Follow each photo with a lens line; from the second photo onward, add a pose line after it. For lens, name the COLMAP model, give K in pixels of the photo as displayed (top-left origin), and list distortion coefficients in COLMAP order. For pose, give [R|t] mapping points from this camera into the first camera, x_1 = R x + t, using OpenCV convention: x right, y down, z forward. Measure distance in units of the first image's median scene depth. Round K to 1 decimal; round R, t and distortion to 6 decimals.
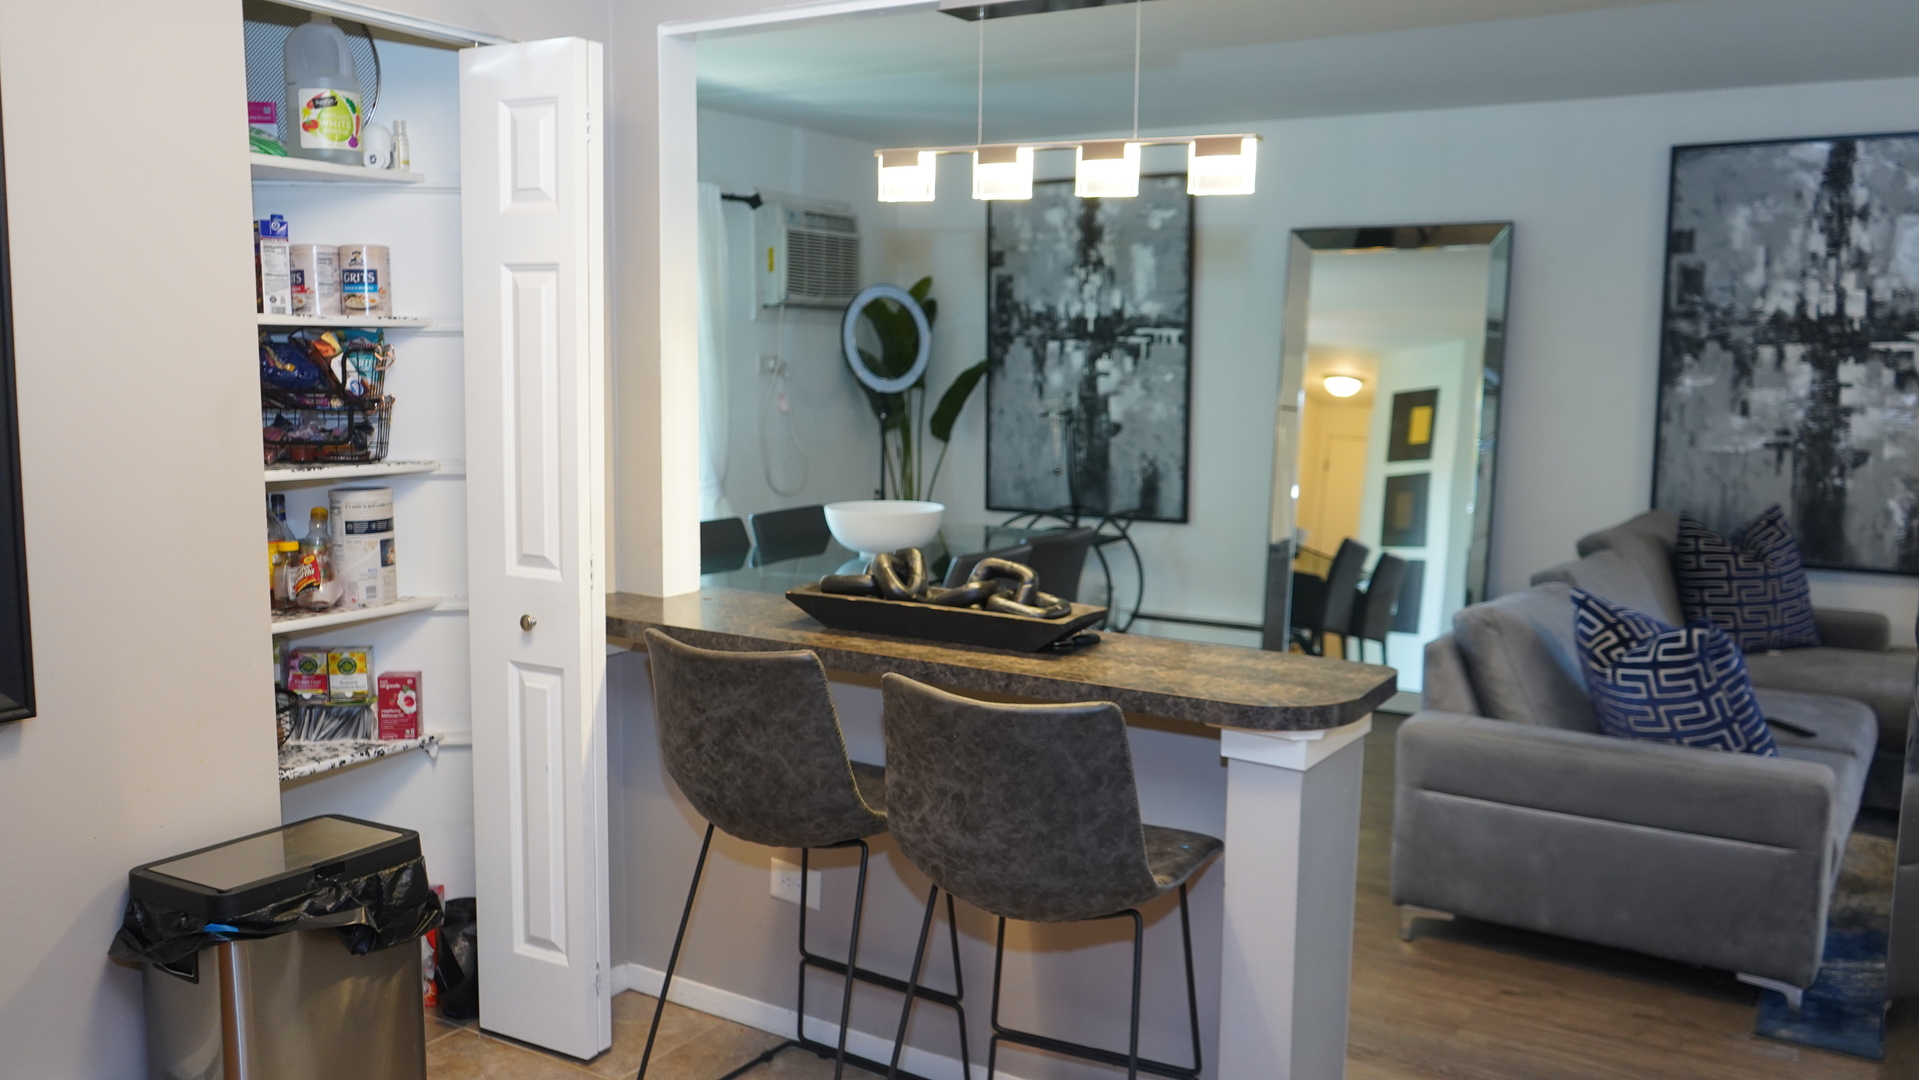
lens RADIAL K [[1536.8, 0, 953.3], [0, 1536.8, 549.6], [0, 0, 1]] dist [-0.013321, 0.012335]
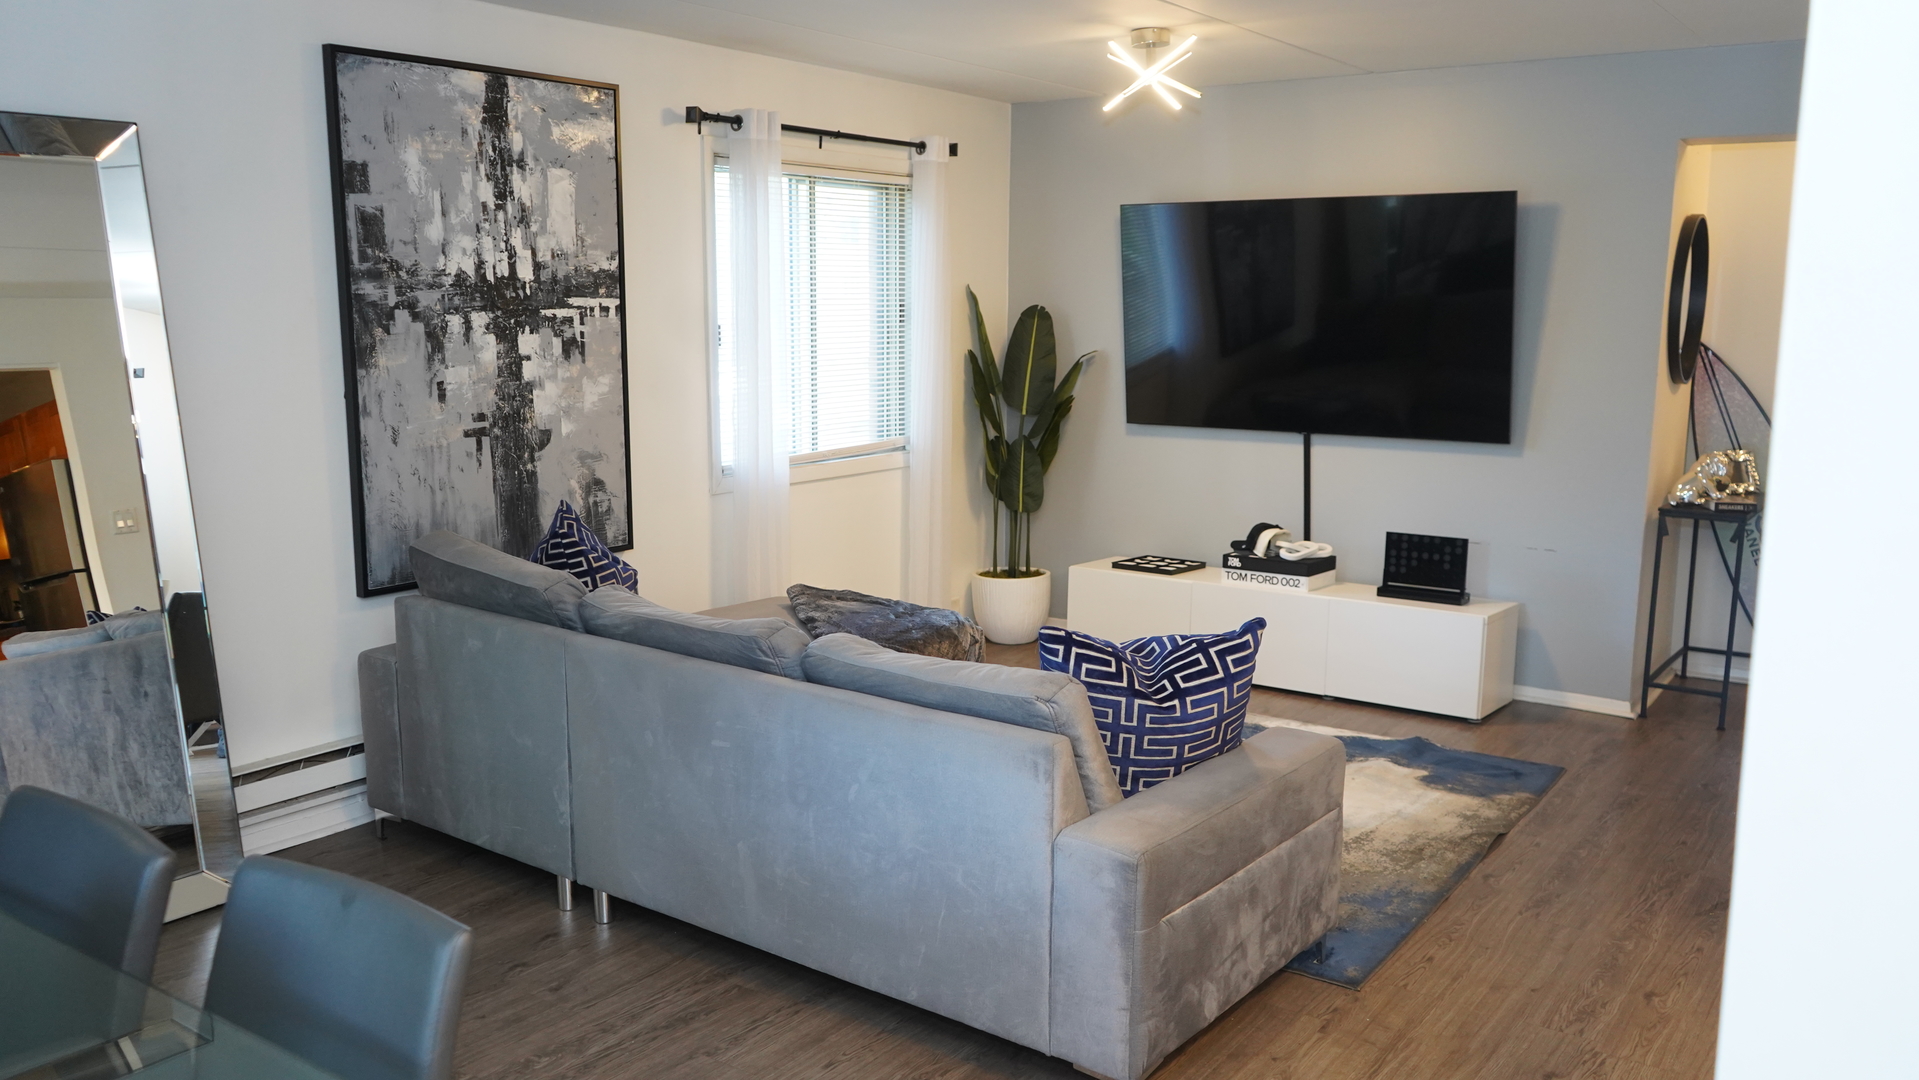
lens RADIAL K [[1536.8, 0, 953.3], [0, 1536.8, 549.6], [0, 0, 1]] dist [-0.013321, 0.012335]
pose [[0.059052, -0.173057, 0.983140, -0.293584], [0.126945, 0.978165, 0.164556, -0.114584], [-0.990150, 0.115088, 0.079732, 0.706290]]
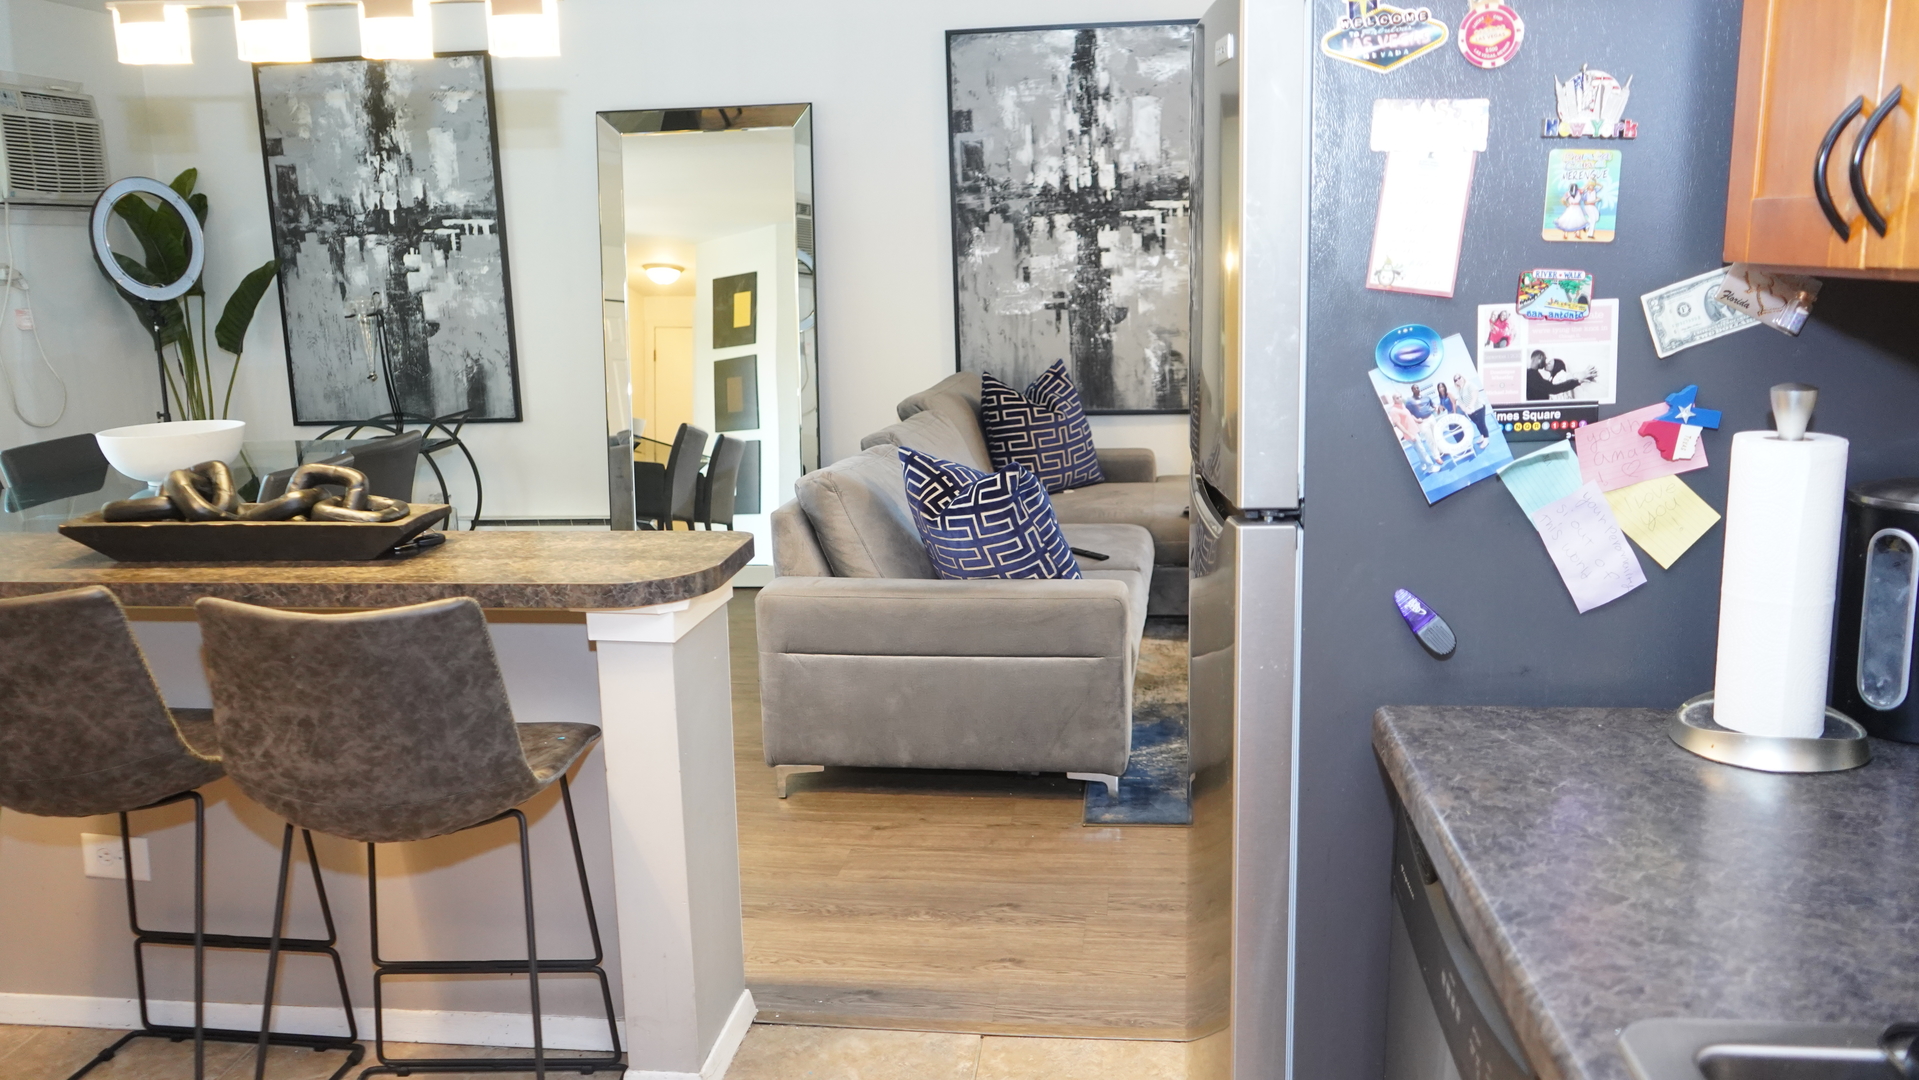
lens RADIAL K [[1536.8, 0, 953.3], [0, 1536.8, 549.6], [0, 0, 1]] dist [-0.013321, 0.012335]
pose [[0.907139, -0.114830, 0.404862, -0.001822], [0.087838, 0.992527, 0.084699, 0.006342], [-0.411562, -0.041271, 0.910447, 0.007316]]
